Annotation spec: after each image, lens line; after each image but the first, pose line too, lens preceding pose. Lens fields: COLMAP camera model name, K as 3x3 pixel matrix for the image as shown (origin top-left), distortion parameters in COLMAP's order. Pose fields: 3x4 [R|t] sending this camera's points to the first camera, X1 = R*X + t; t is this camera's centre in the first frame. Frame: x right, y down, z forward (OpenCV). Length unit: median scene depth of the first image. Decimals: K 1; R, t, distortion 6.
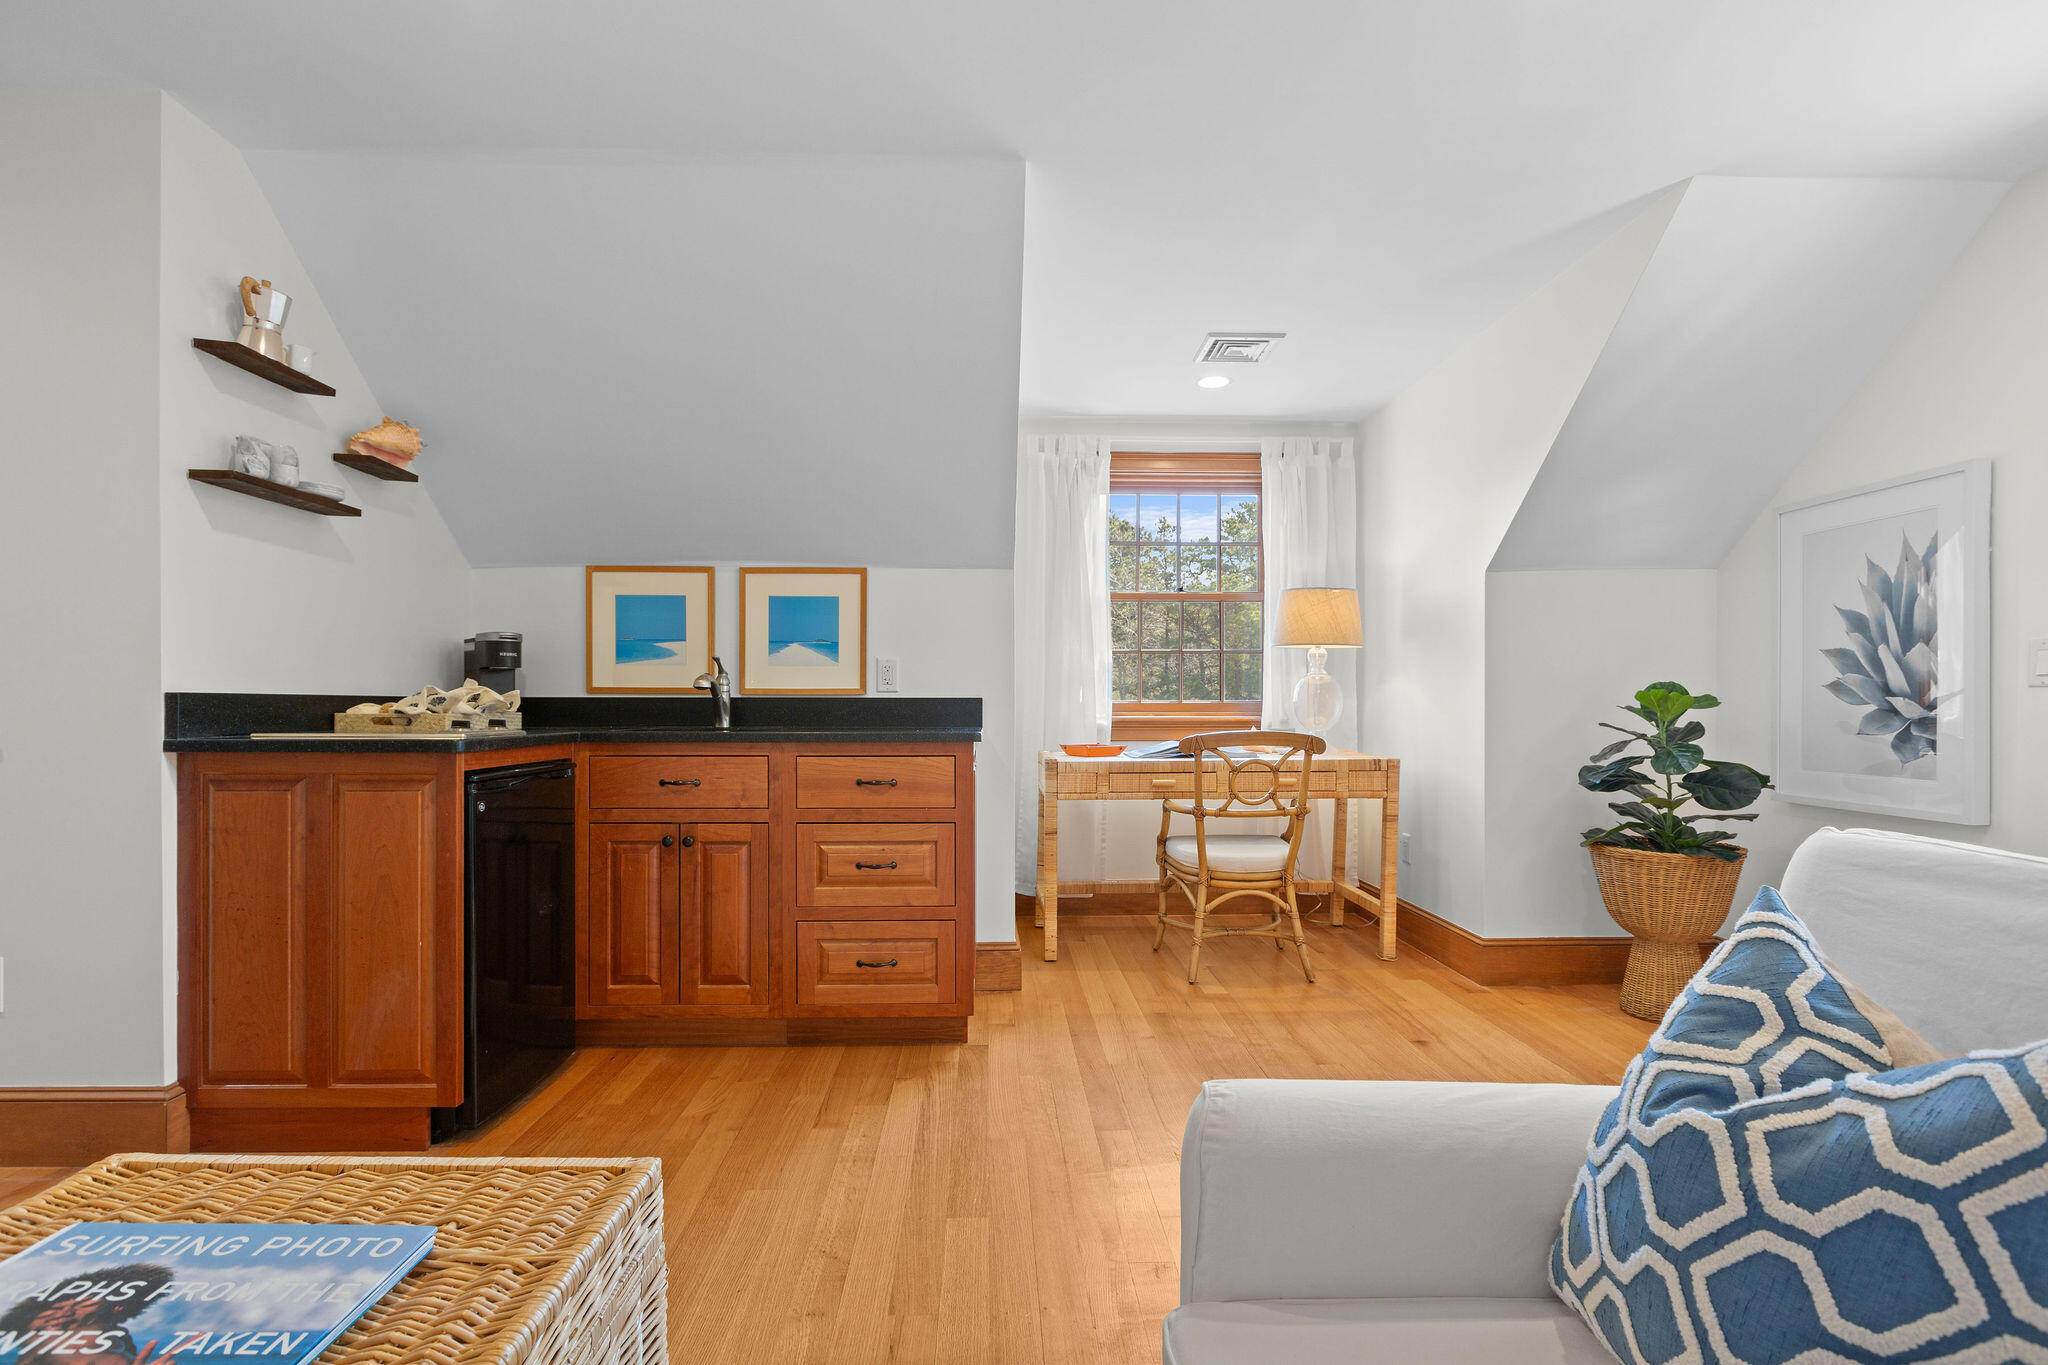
lens RADIAL K [[938.8, 0, 1021.7], [0, 938.8, 706.1], [0, 0, 1]] dist [-0.017451, 0.000082]
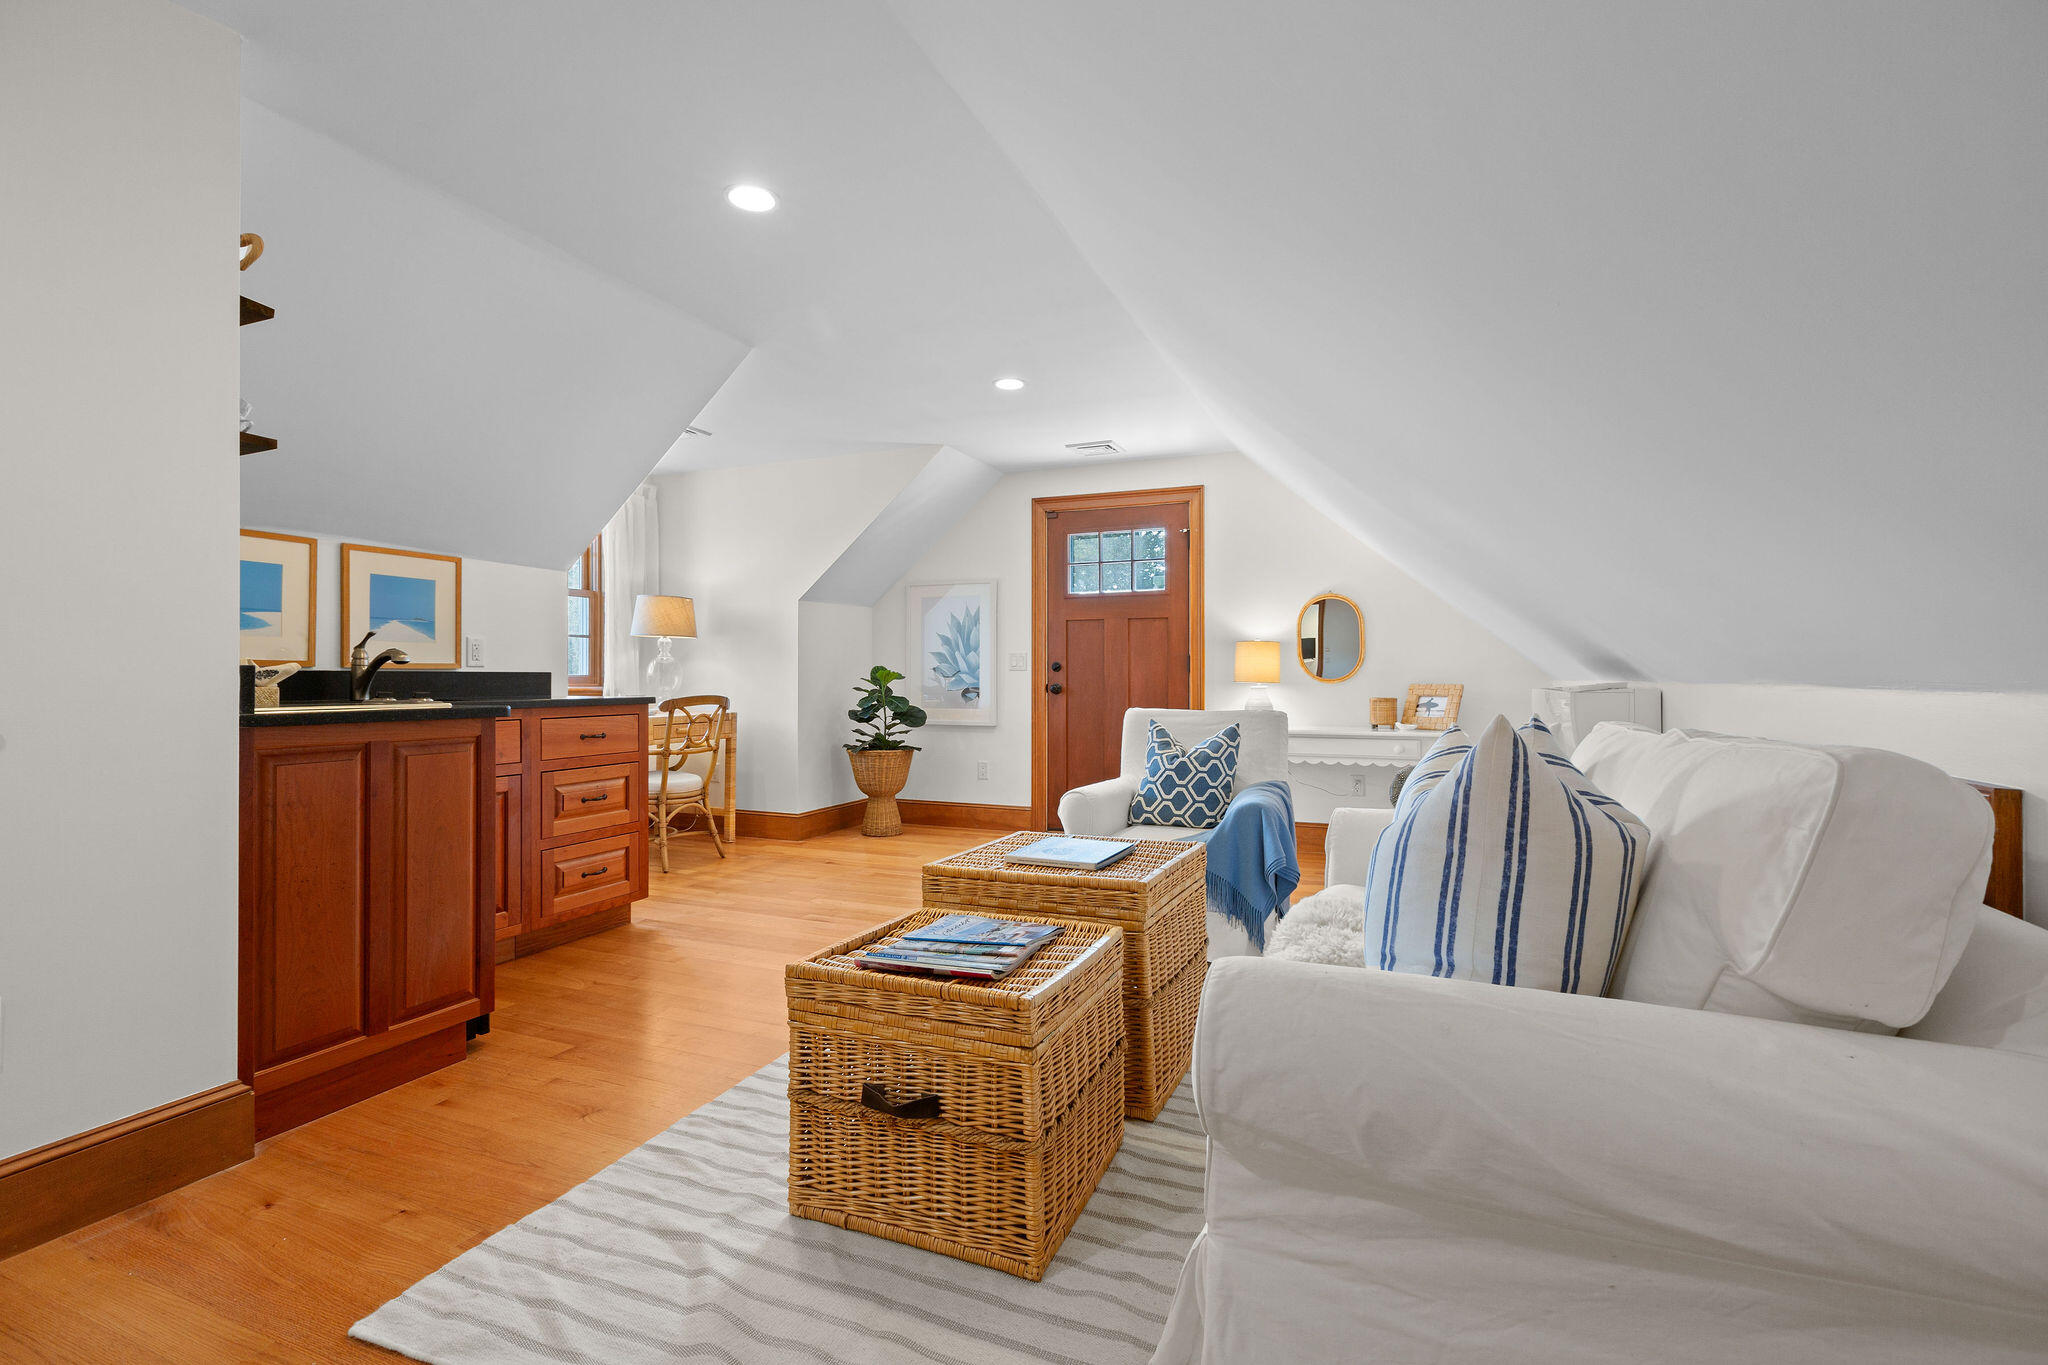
lens RADIAL K [[918.2, 0, 1017.9], [0, 918.2, 680.4], [0, 0, 1]] dist [-0.000378, 0.000109]
pose [[0.420664, -0.003695, 0.907209, -0.950577], [0.003218, 0.999991, 0.002581, 0.000472], [-0.907211, 0.001834, 0.420673, -0.082919]]
